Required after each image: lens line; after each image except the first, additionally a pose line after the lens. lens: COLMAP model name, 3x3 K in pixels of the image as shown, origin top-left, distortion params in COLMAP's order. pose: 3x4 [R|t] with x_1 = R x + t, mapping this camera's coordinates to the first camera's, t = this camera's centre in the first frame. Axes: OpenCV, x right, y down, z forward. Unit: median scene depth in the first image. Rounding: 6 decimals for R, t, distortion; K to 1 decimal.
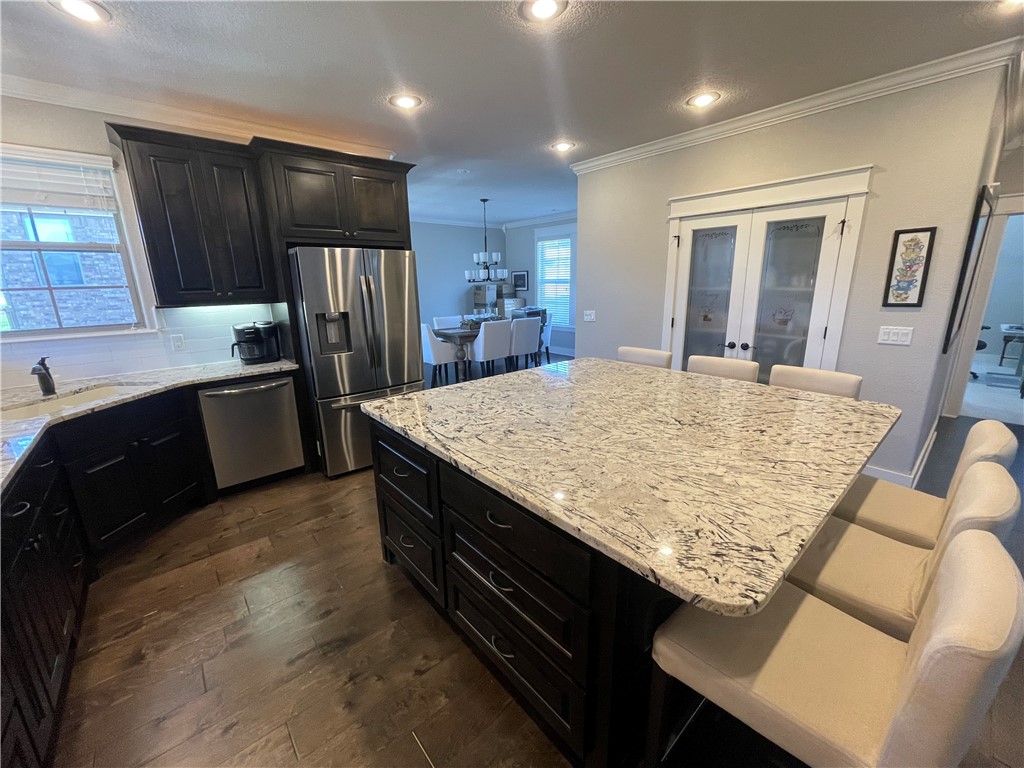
lens RADIAL K [[412.7, 0, 509.9], [0, 412.7, 383.1], [0, 0, 1]] dist [0.001015, 0.000083]
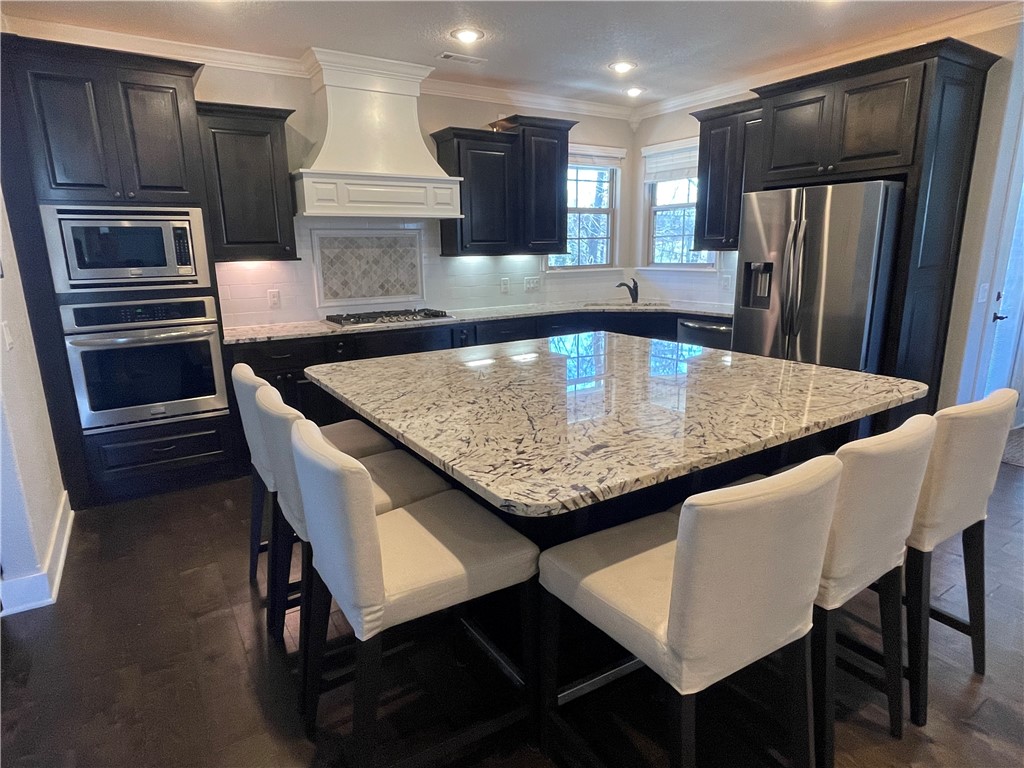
lens RADIAL K [[578.7, 0, 511.2], [0, 578.7, 383.1], [0, 0, 1]] dist [0.003538, 0.000337]
pose [[-0.141088, 0.244438, -0.959346, 1.736980], [-0.217090, 0.937815, 0.270878, -0.267648], [0.965902, 0.246482, -0.079249, 1.153497]]
